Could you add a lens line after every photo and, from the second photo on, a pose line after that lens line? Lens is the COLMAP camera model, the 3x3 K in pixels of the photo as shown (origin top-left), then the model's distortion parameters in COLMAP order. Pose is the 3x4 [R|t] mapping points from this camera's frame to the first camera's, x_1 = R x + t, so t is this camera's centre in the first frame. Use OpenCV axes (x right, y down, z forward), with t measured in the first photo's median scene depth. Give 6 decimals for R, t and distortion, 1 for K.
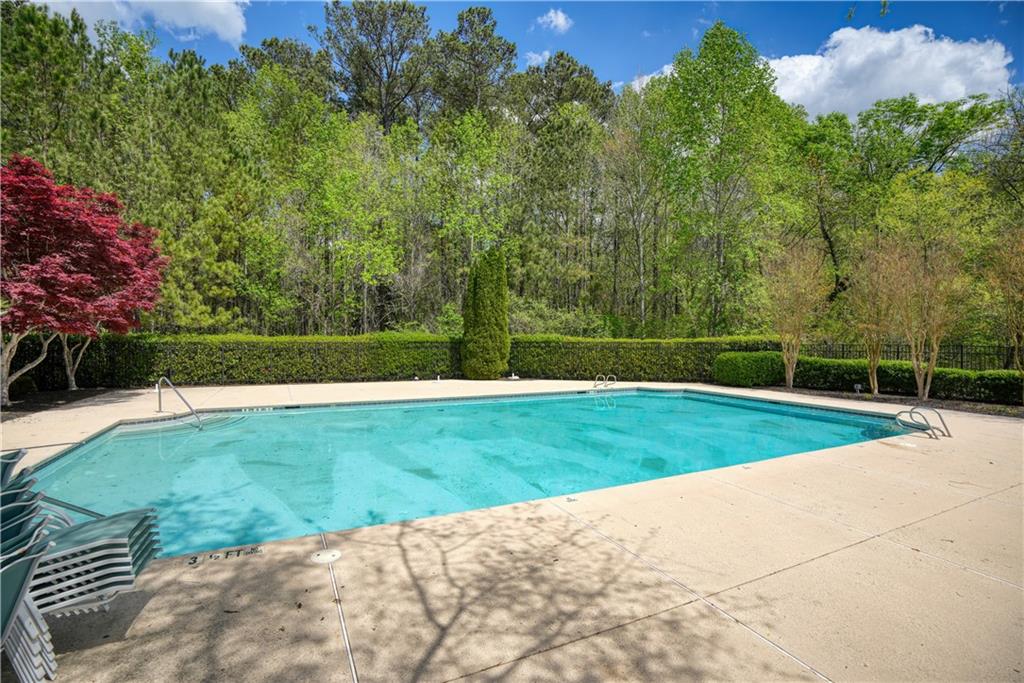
lens RADIAL K [[476.3, 0, 511.5], [0, 476.3, 337.9], [0, 0, 1]] dist [-0.067149, 0.024069]
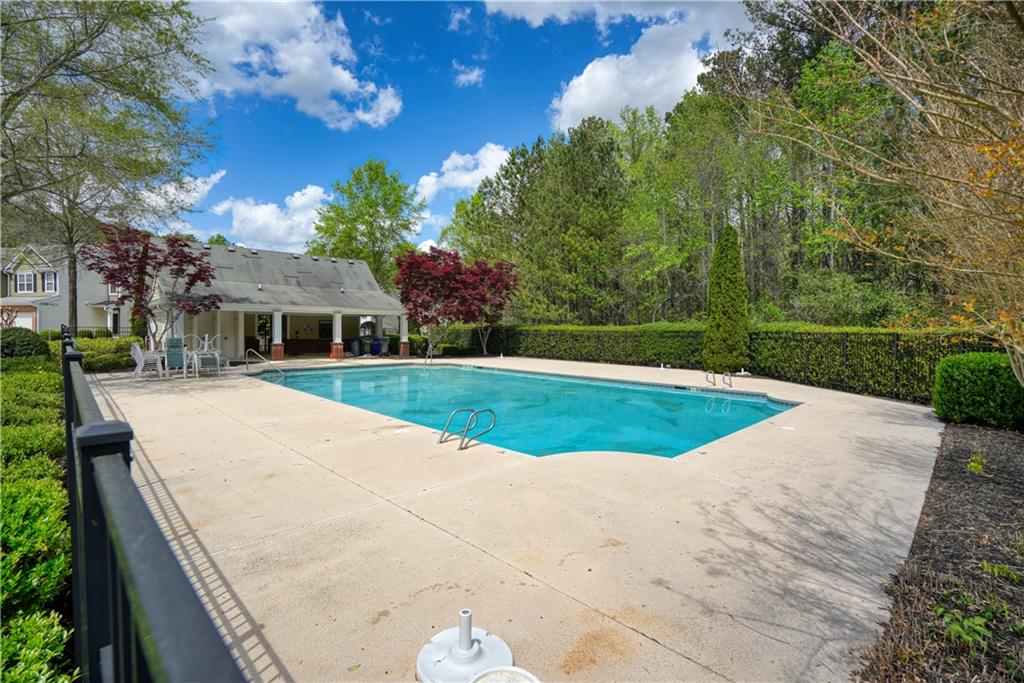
lens RADIAL K [[476.3, 0, 511.5], [0, 476.3, 337.9], [0, 0, 1]] dist [-0.067149, 0.024069]
pose [[0.331365, 0.018186, -0.943327, 0.708490], [-0.007747, 0.999833, 0.016553, 0.008851], [0.943471, 0.001823, 0.331451, 0.344320]]
